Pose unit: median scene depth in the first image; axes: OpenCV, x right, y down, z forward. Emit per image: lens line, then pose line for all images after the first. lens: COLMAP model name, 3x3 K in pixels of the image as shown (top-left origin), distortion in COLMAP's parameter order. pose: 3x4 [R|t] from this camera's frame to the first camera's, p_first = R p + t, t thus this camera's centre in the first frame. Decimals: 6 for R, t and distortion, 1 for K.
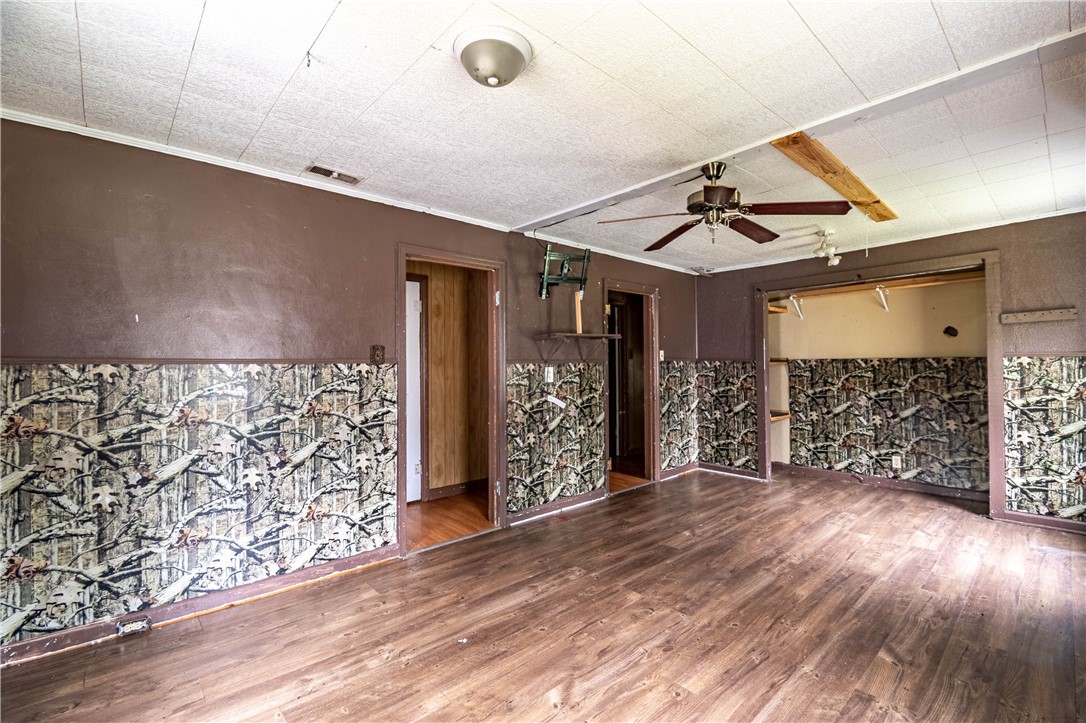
lens RADIAL K [[455.7, 0, 545.8], [0, 455.7, 368.5], [0, 0, 1]] dist [0.011162, -0.011670]
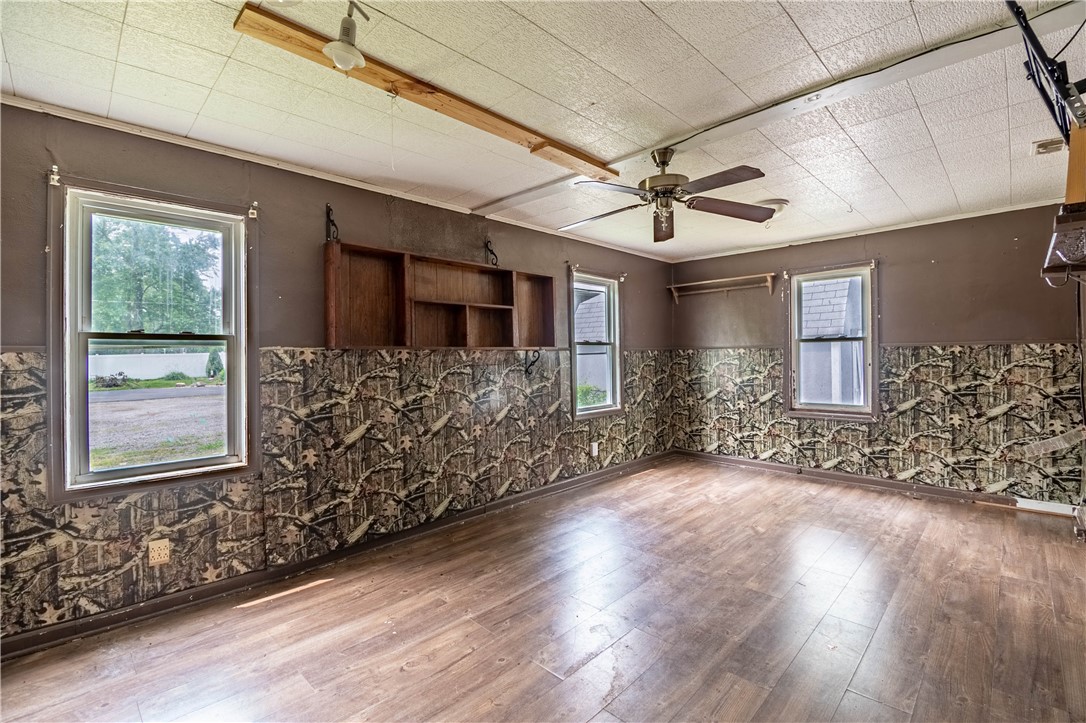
lens RADIAL K [[478.9, 0, 552.6], [0, 478.9, 355.1], [0, 0, 1]] dist [0.011207, -0.000365]
pose [[0.993012, 0.000157, 0.118015, -0.200974], [0.000399, 0.999989, -0.004688, 0.003691], [-0.118015, 0.004703, 0.993001, -0.163991]]
